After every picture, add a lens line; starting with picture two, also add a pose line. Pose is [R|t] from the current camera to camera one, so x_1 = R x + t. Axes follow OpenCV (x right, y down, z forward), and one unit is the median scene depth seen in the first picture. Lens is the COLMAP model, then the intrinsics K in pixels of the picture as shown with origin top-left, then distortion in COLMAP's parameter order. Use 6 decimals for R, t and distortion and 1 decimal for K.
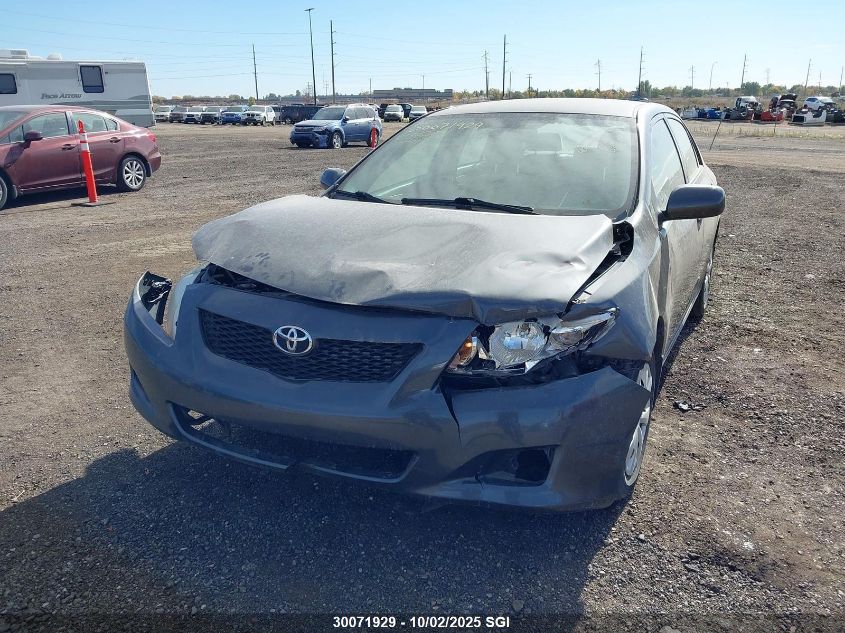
lens RADIAL K [[668.1, 0, 420.0], [0, 668.1, 314.4], [0, 0, 1]] dist [0.014483, -0.009581]
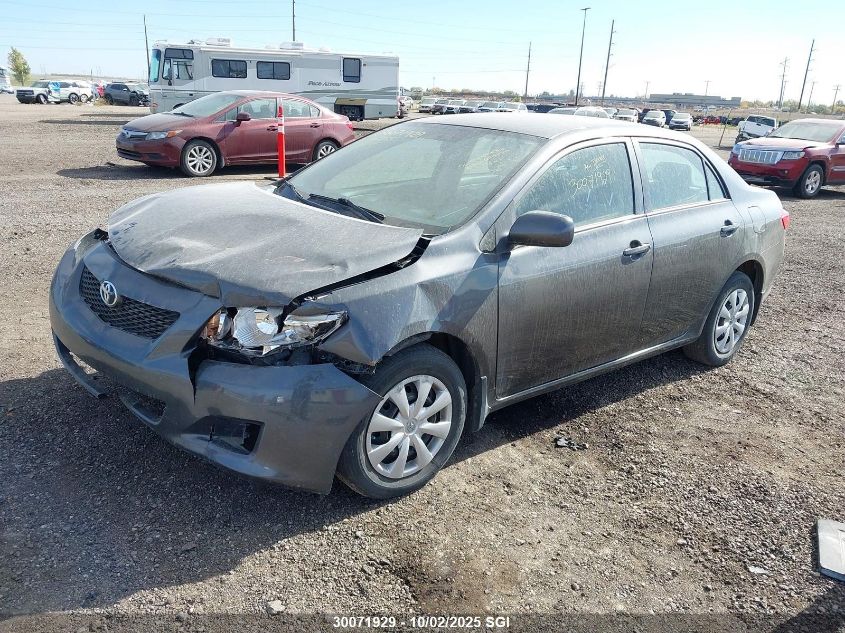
lens RADIAL K [[668.1, 0, 413.5], [0, 668.1, 317.8], [0, 0, 1]] dist [0.014483, -0.009581]
pose [[0.924000, 0.171115, -0.341970, 0.161939], [-0.168888, 0.984958, 0.036519, -0.012062], [0.343075, 0.024011, 0.939001, 0.008403]]
